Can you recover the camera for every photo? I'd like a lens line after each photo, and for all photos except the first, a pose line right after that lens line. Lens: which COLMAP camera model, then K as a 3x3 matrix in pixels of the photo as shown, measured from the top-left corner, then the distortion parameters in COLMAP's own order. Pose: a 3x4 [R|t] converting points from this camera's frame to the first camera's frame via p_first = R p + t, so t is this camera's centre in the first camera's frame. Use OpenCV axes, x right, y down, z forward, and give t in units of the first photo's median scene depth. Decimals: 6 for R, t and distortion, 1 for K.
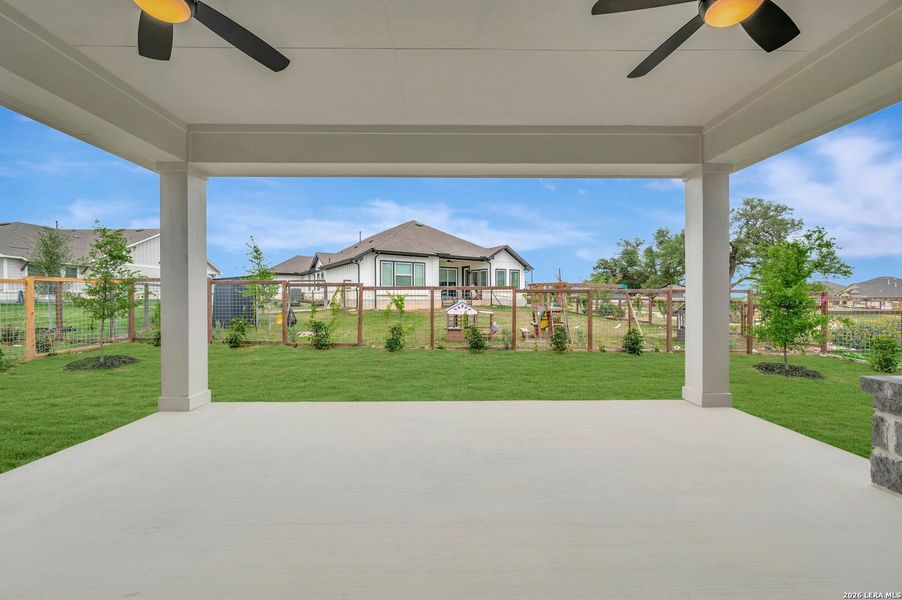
lens RADIAL K [[356.1, 0, 453.0], [0, 356.1, 298.0], [0, 0, 1]] dist [-0.000059, 0.000003]
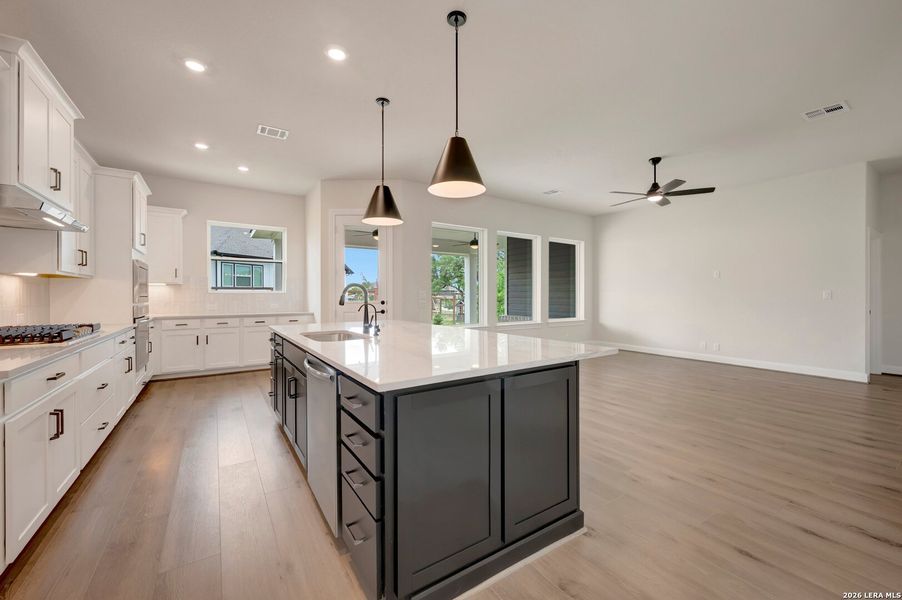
lens RADIAL K [[362.3, 0, 453.3], [0, 362.3, 294.9], [0, 0, 1]] dist [0.000837, 0.000152]
pose [[0.839612, 0.002055, 0.543183, -0.184064], [-0.000244, 0.999994, -0.003405, -0.003042], [-0.543187, 0.002727, 0.839607, -0.255680]]
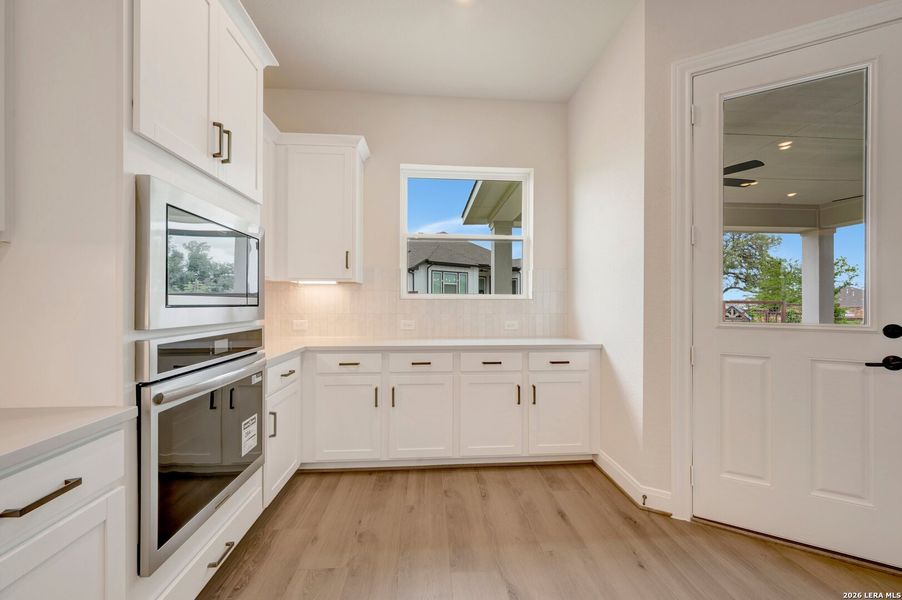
lens RADIAL K [[357.1, 0, 451.0], [0, 357.1, 300.0], [0, 0, 1]] dist [-0.001929, -0.000188]
pose [[0.998521, 0.005978, 0.054041, -0.179097], [-0.005464, 0.999938, -0.009657, -0.003517], [-0.054095, 0.009348, 0.998492, -0.089573]]
